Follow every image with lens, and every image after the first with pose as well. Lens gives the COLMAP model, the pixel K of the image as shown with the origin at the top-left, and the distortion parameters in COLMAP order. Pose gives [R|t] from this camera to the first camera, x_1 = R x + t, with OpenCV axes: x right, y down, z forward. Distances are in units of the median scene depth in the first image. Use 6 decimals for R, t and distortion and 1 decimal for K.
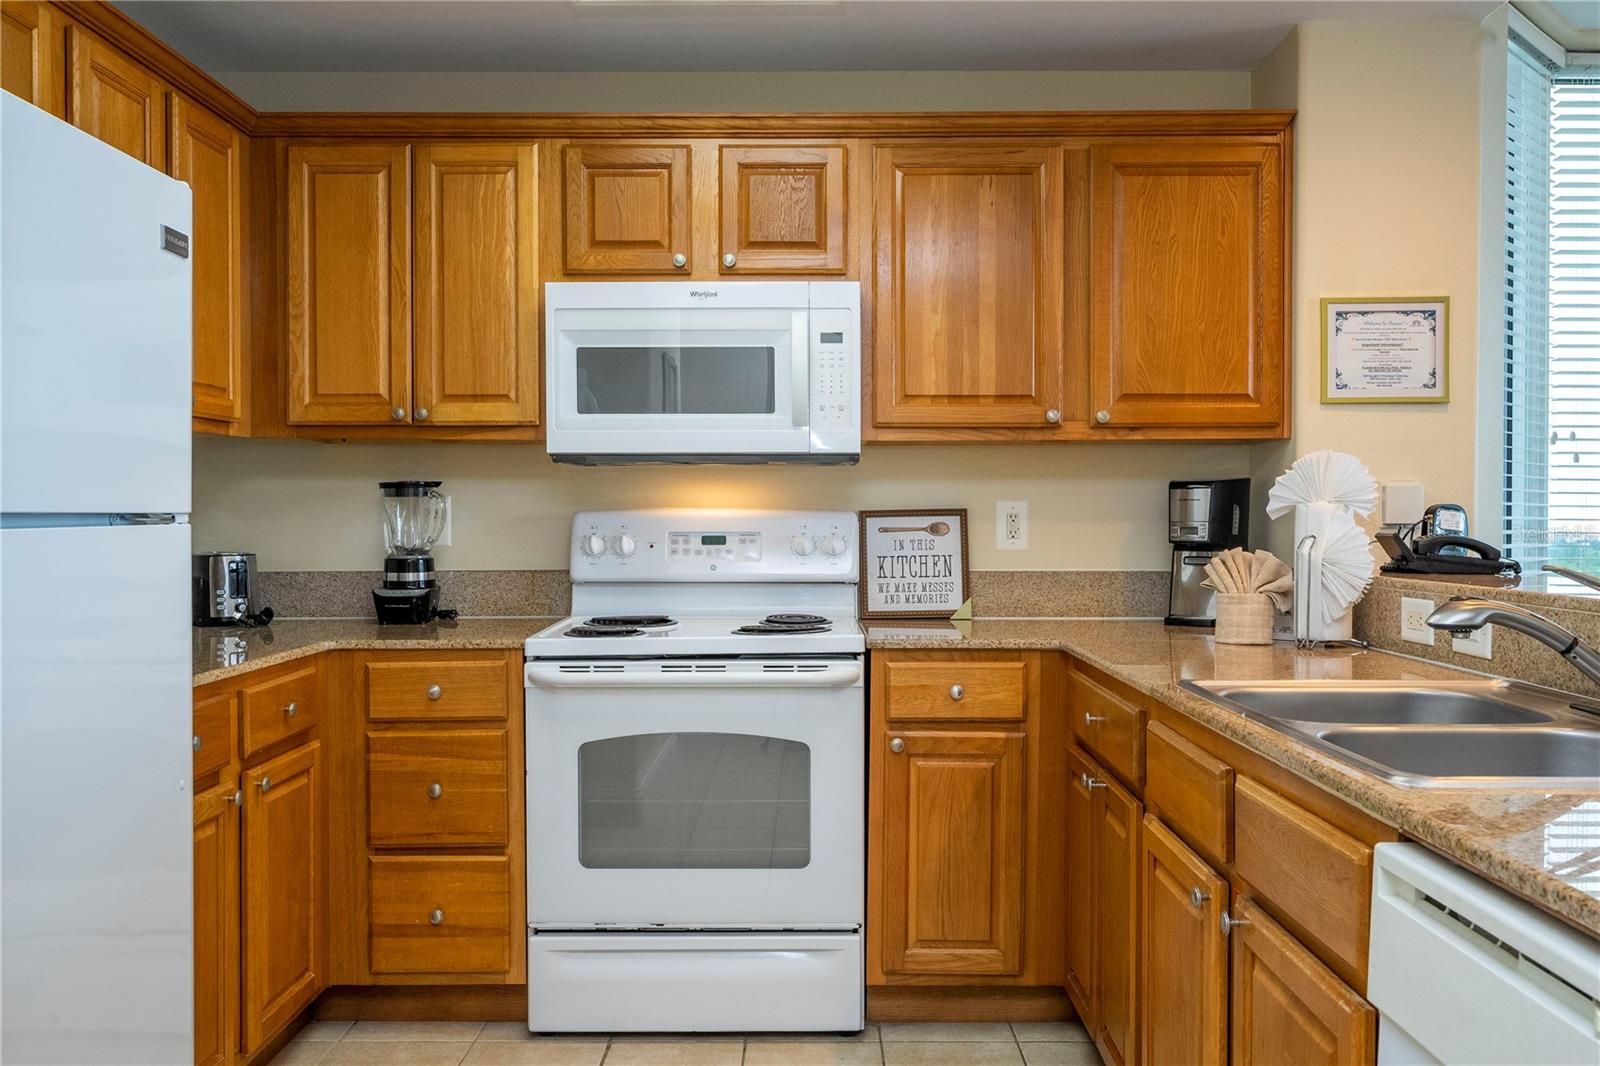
lens RADIAL K [[1301.6, 0, 808.1], [0, 1301.6, 530.0], [0, 0, 1]] dist [-0.003168, 0.004653]
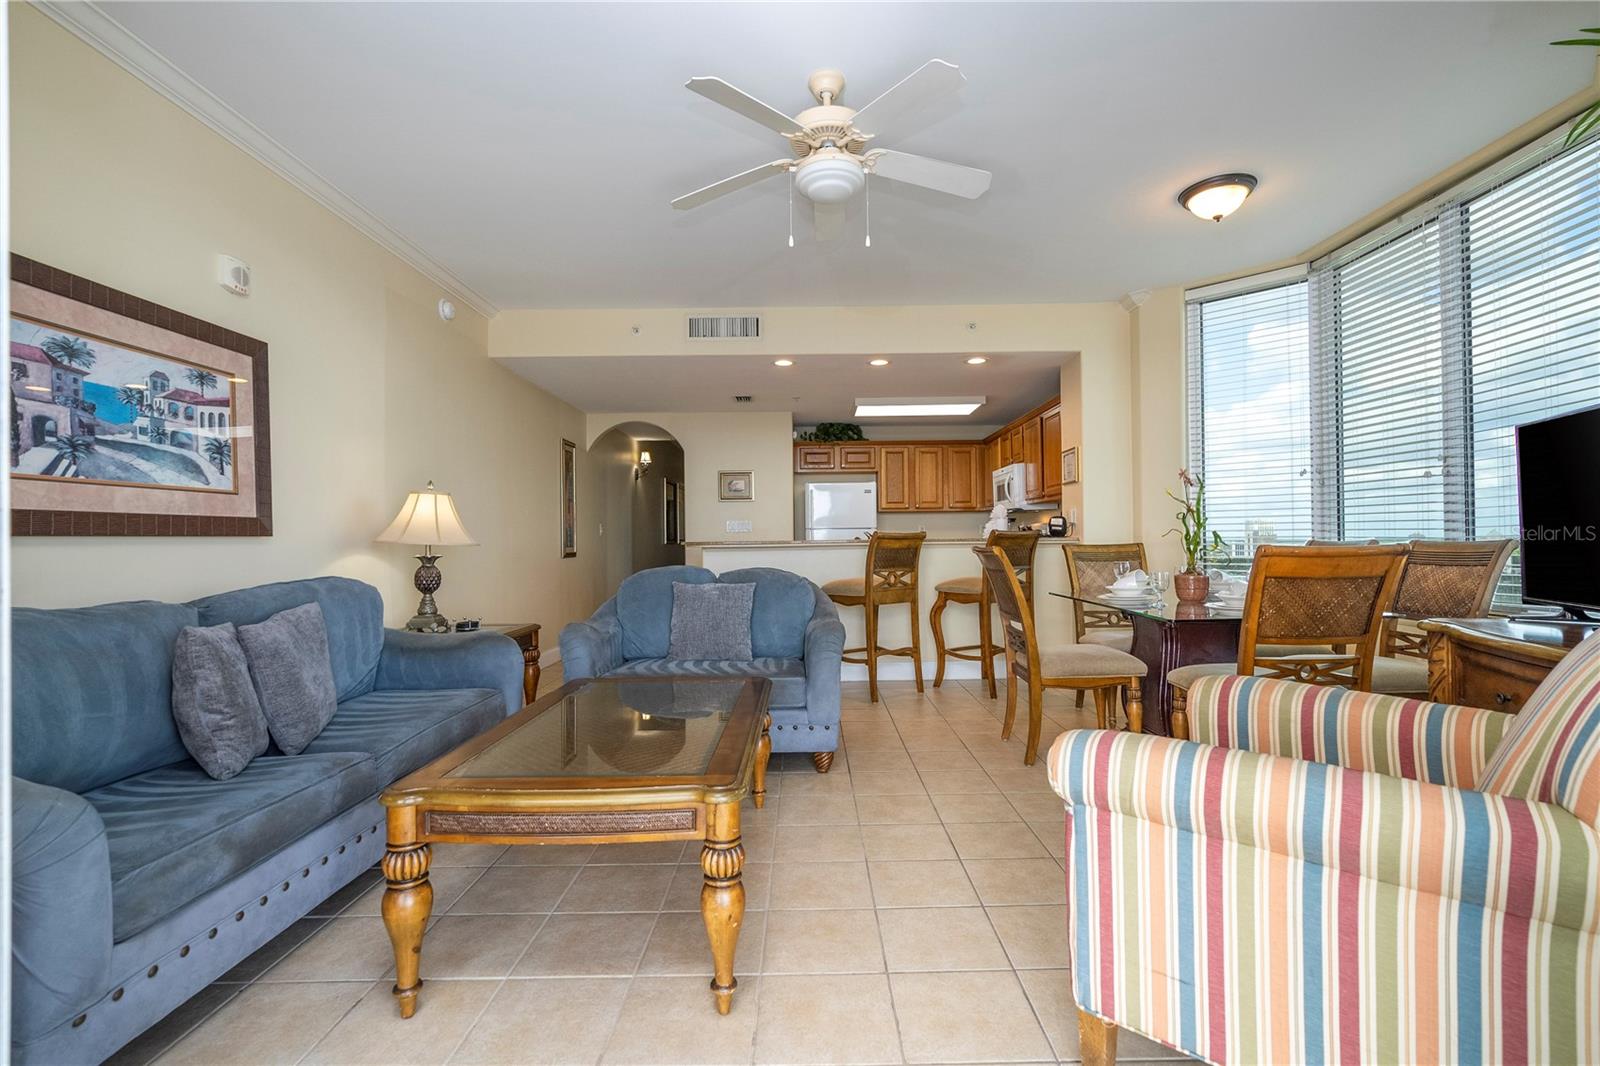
lens RADIAL K [[717.7, 0, 808.5], [0, 717.7, 535.9], [0, 0, 1]] dist [-0.001511, 0.000191]
pose [[0.009704, -0.009742, -0.999905, 2.103306], [-0.000394, 0.999952, -0.009746, 0.042884], [0.999953, 0.000488, 0.009700, 0.362458]]
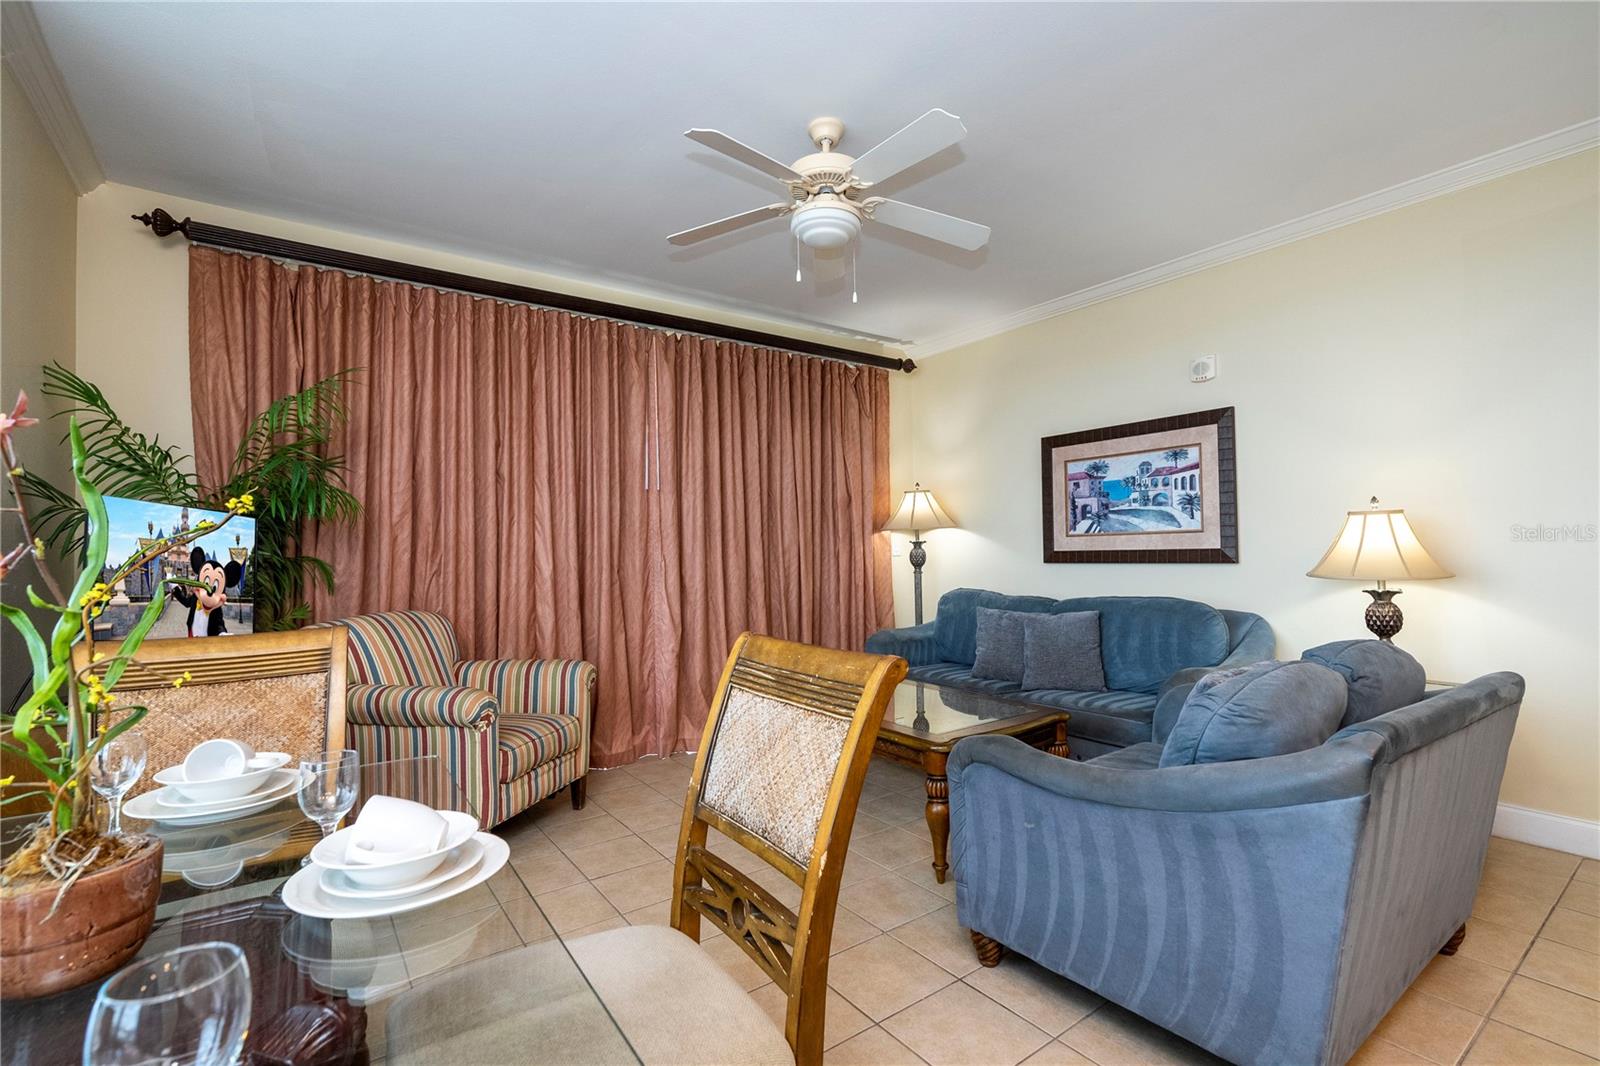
lens RADIAL K [[717.7, 0, 808.5], [0, 717.7, 535.9], [0, 0, 1]] dist [-0.001511, 0.000191]
pose [[-0.597884, 0.022135, 0.801277, 0.671086], [0.022946, 0.999682, -0.010495, -0.011974], [-0.801254, 0.012111, -0.598202, 0.895216]]
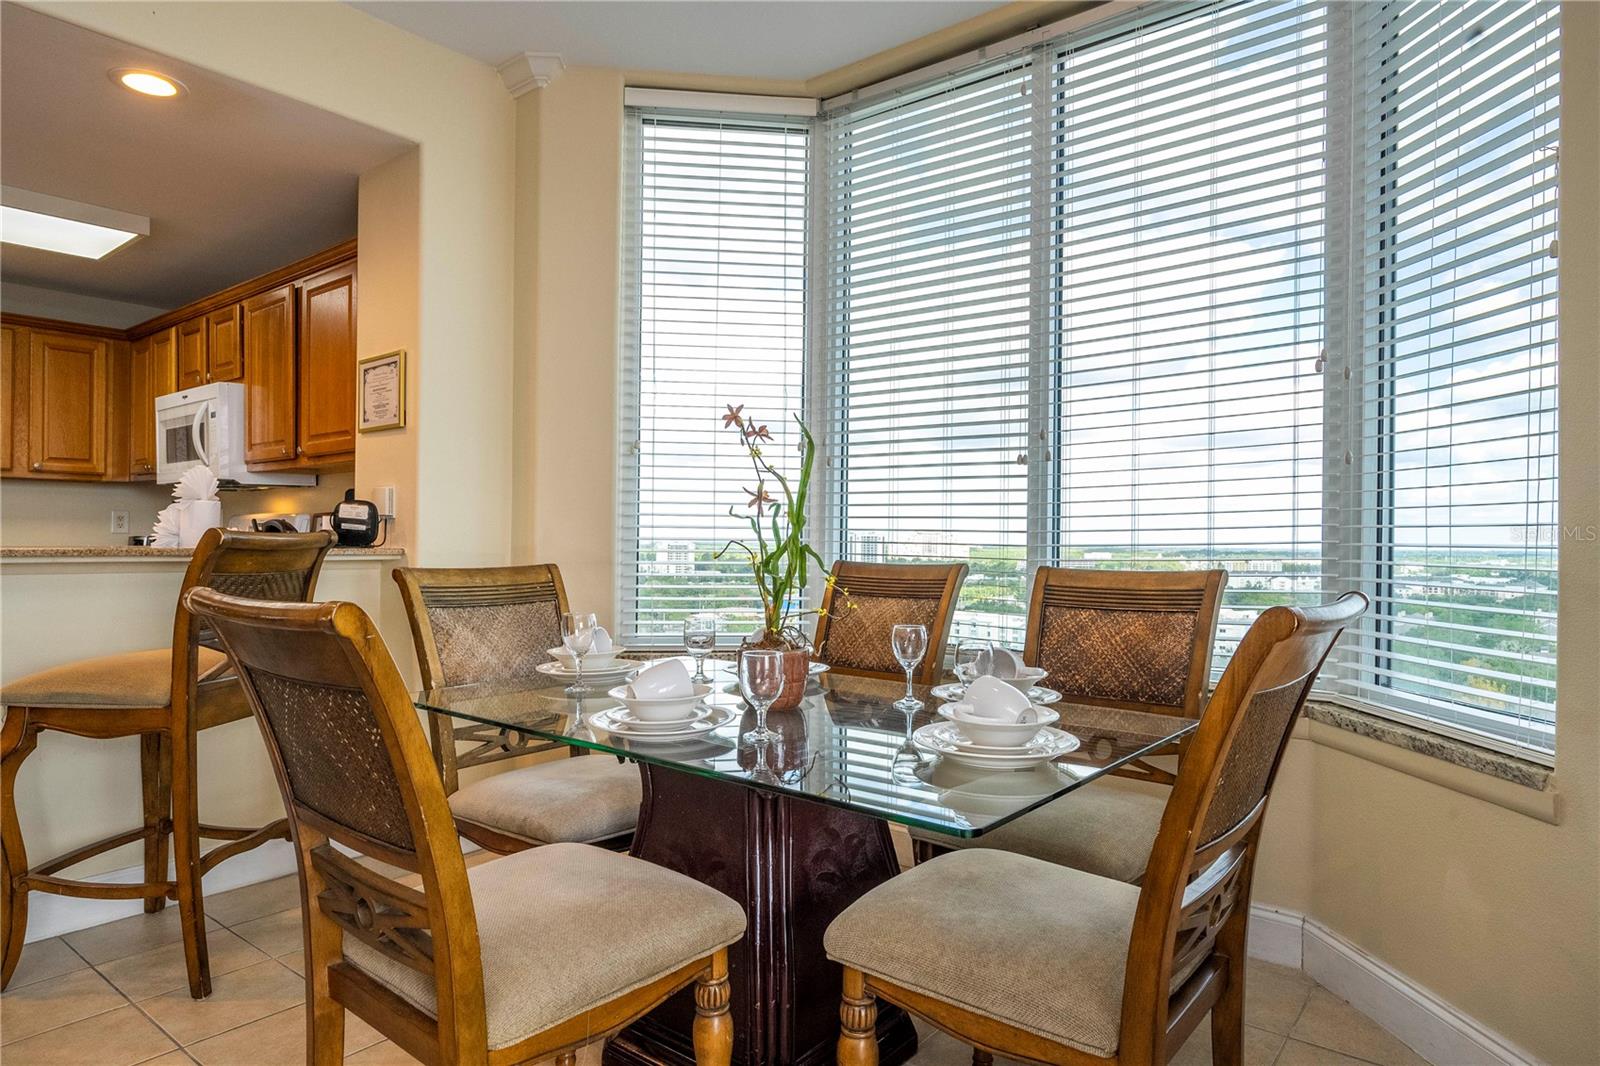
lens RADIAL K [[942.4, 0, 808.2], [0, 942.4, 537.2], [0, 0, 1]] dist [0.000476, 0.001294]
pose [[0.787994, 0.002721, -0.615677, 1.422907], [-0.013465, 0.999827, -0.012814, 0.025137], [0.615536, 0.018388, 0.787894, 0.476260]]
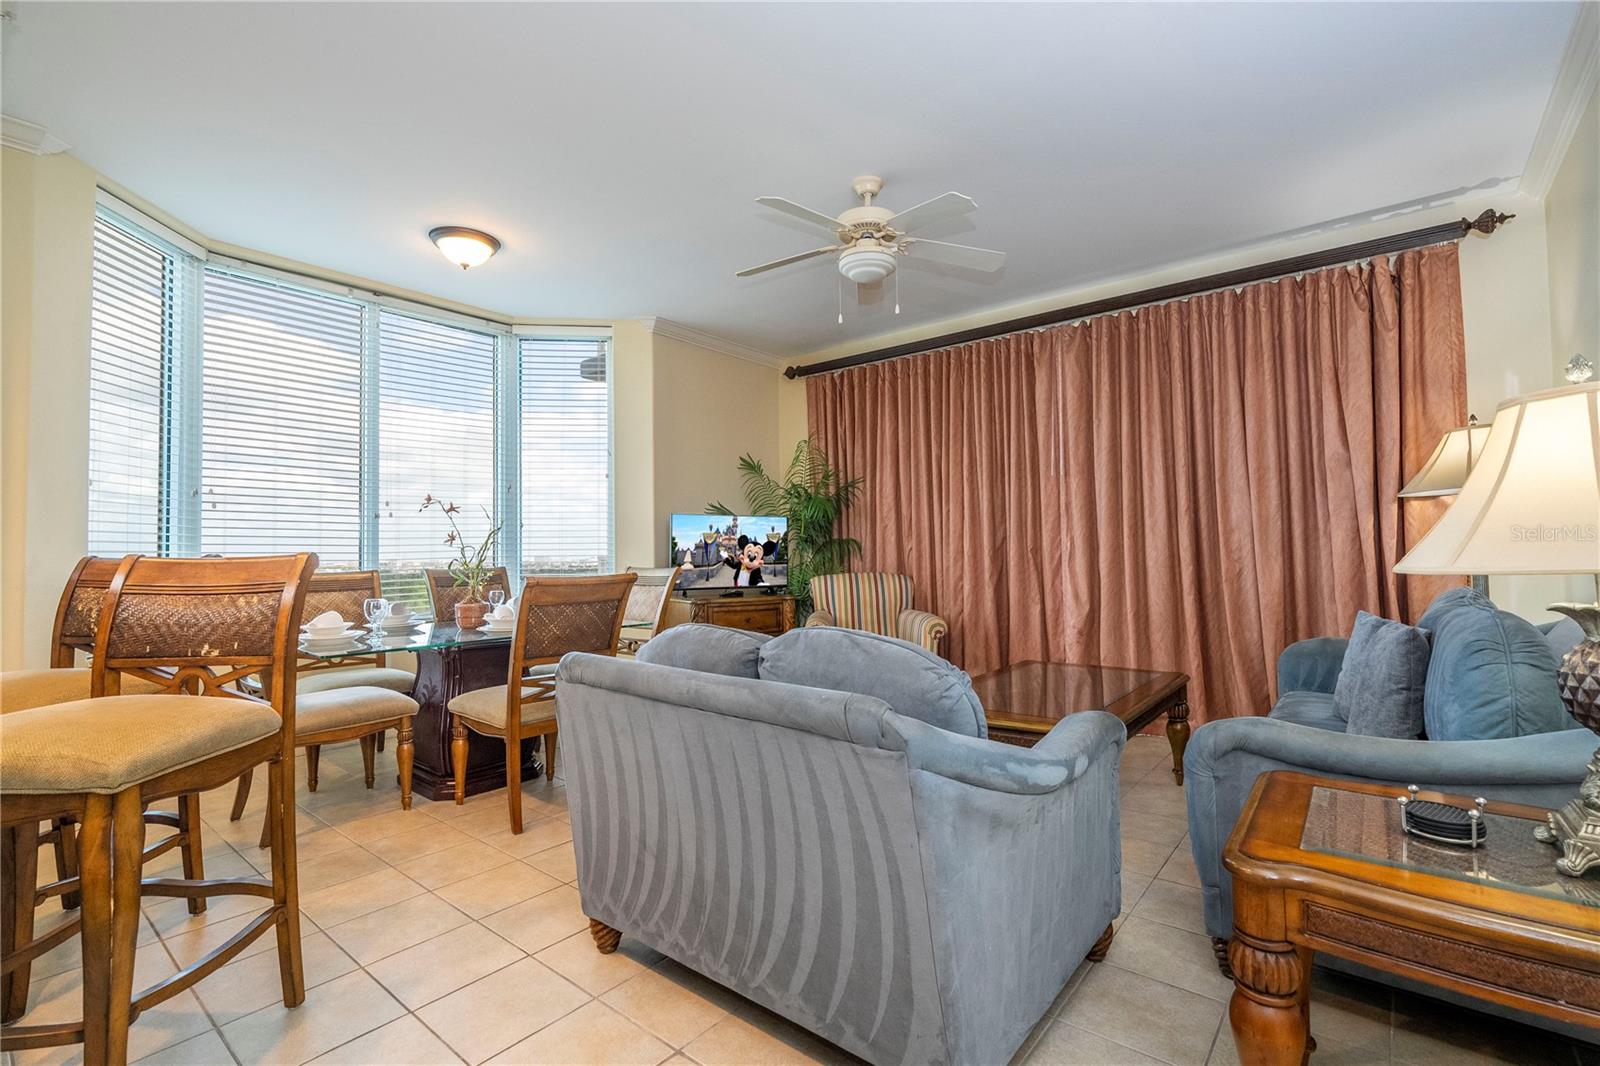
lens RADIAL K [[722.8, 0, 800.0], [0, 722.8, 533.0], [0, 0, 1]] dist [-0.002961, -0.000031]
pose [[0.628139, 0.009715, 0.778040, 0.463338], [0.021937, 0.999303, -0.030188, 0.029015], [-0.777792, 0.036030, 0.627488, -0.146641]]
